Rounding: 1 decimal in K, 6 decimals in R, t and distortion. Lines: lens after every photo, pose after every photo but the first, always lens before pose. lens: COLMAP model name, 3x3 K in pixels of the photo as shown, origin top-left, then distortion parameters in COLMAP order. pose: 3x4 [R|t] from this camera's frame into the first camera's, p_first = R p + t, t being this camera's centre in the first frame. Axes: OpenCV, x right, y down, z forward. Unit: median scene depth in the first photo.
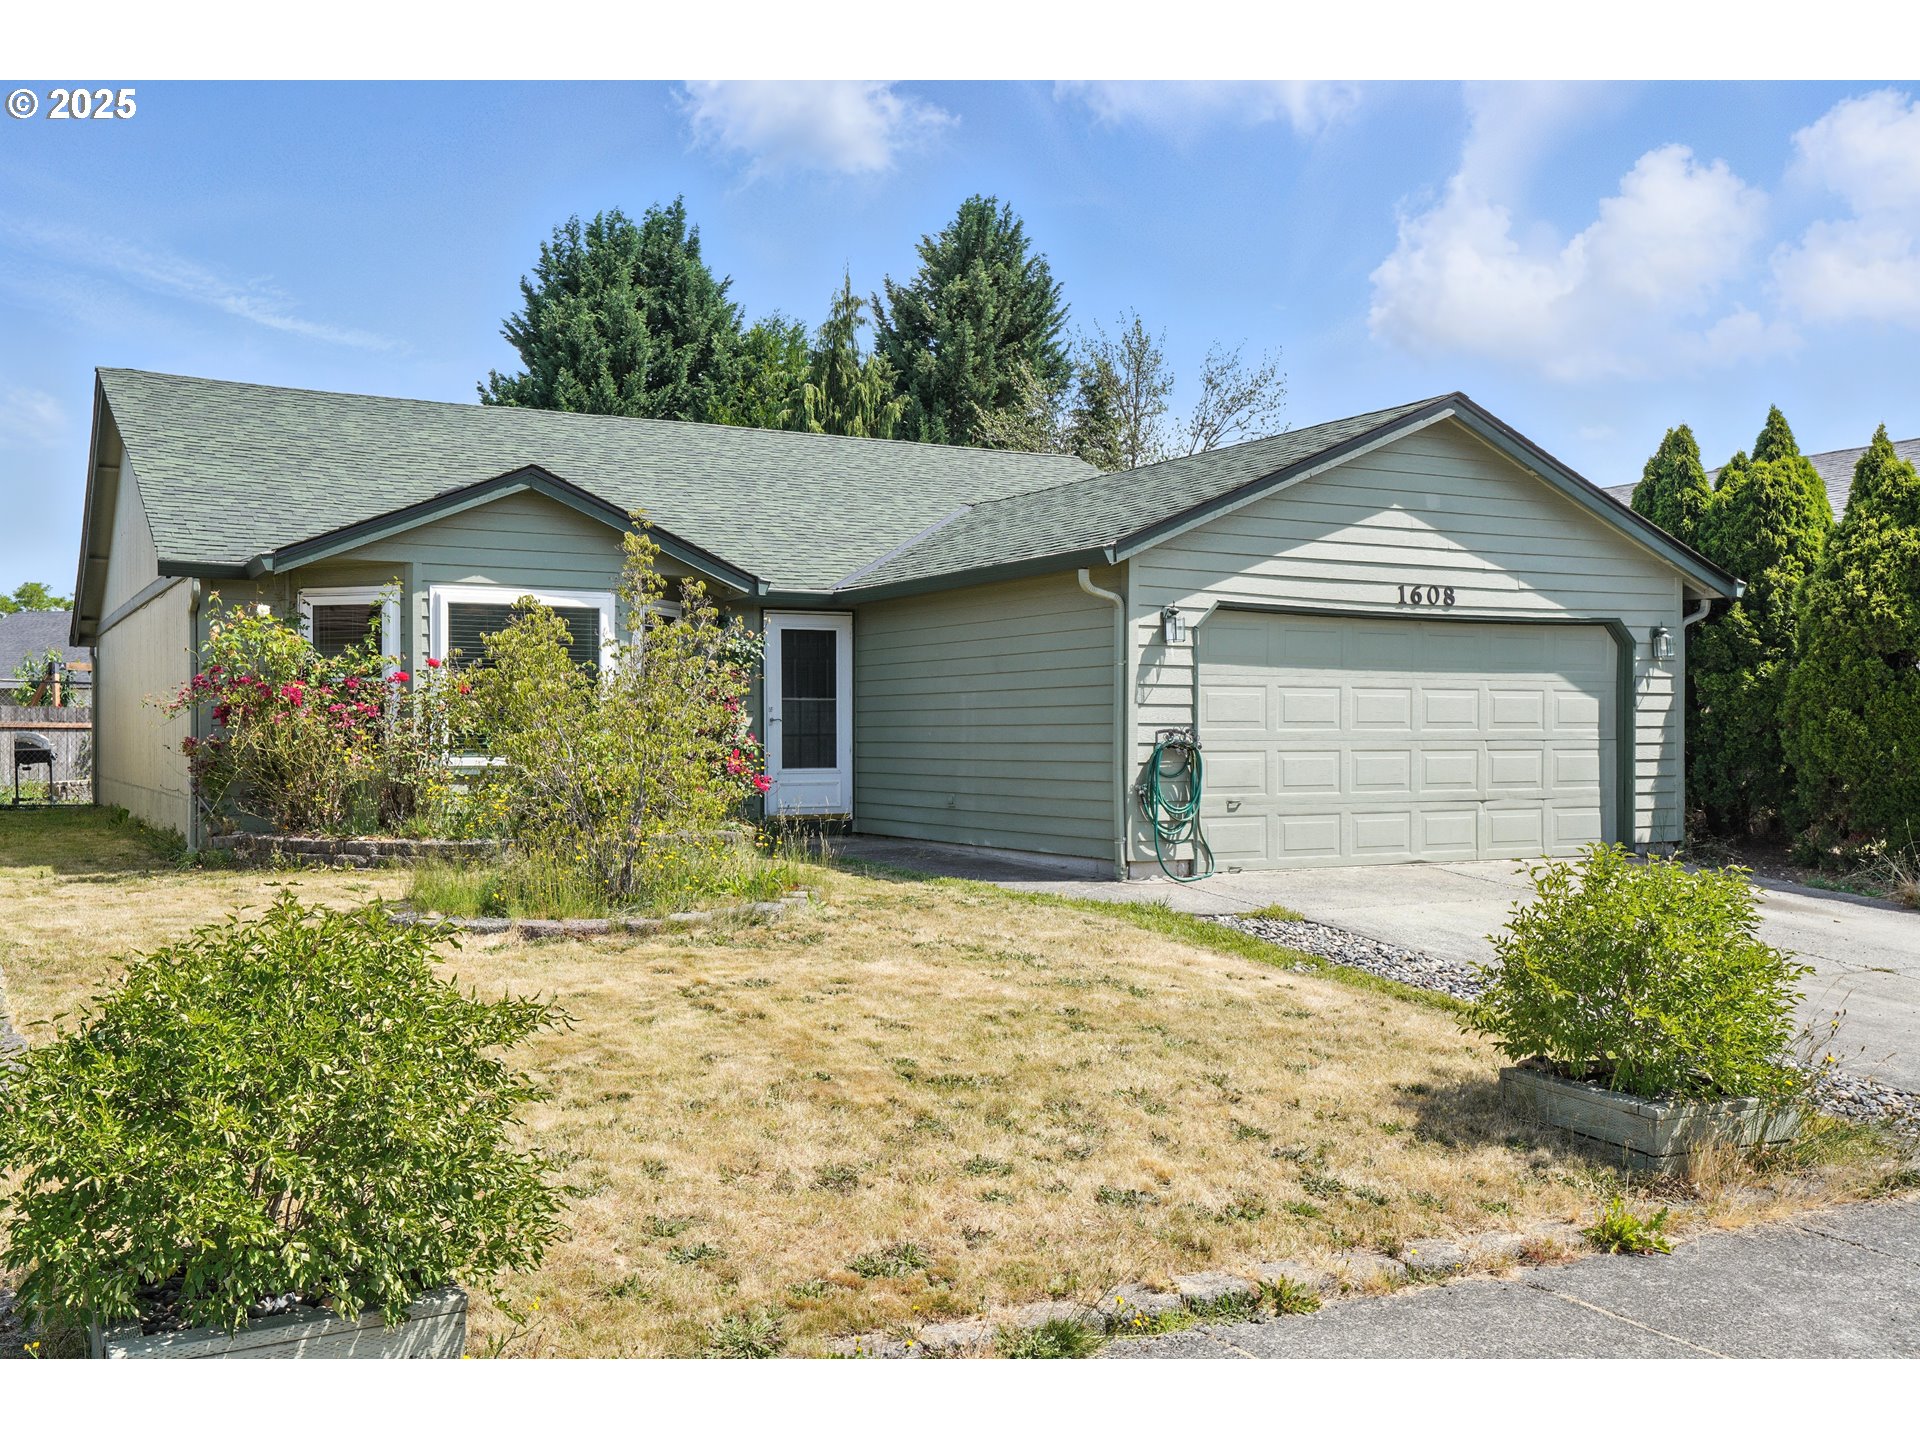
lens RADIAL K [[1753.1, 0, 960.0], [0, 1753.1, 720.0], [0, 0, 1]] dist [0.004199, 0.002681]
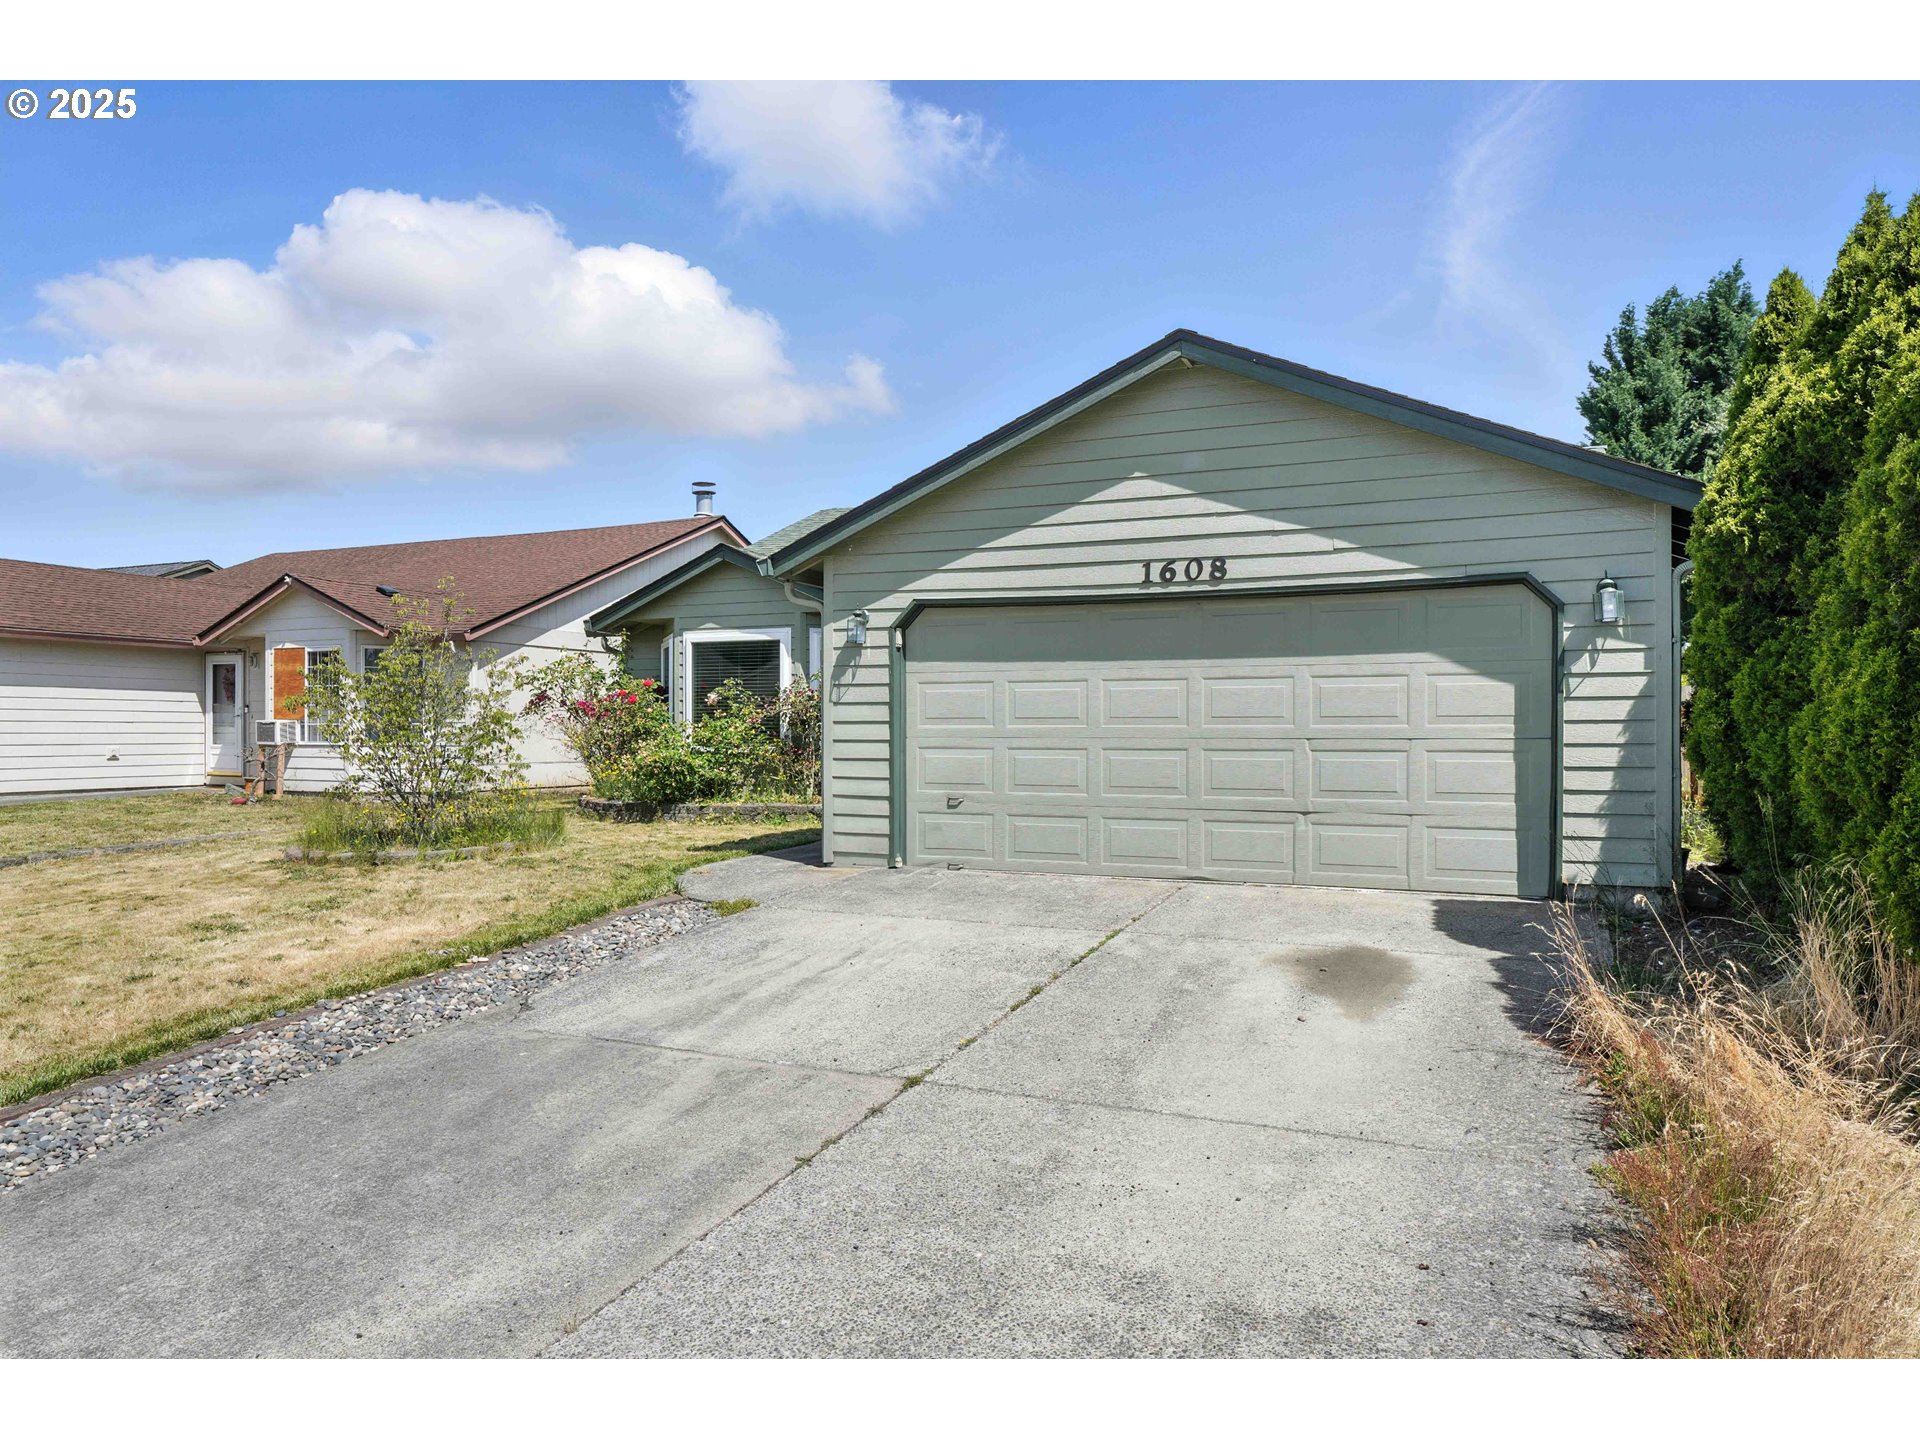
lens RADIAL K [[1229.1, 0, 960.0], [0, 1229.1, 720.0], [0, 0, 1]] dist [-0.008721, -0.000777]
pose [[0.628170, -0.007439, -0.778040, 0.656597], [0.005017, 0.999972, -0.005511, 0.005334], [0.778060, -0.000442, 0.628190, 0.524949]]
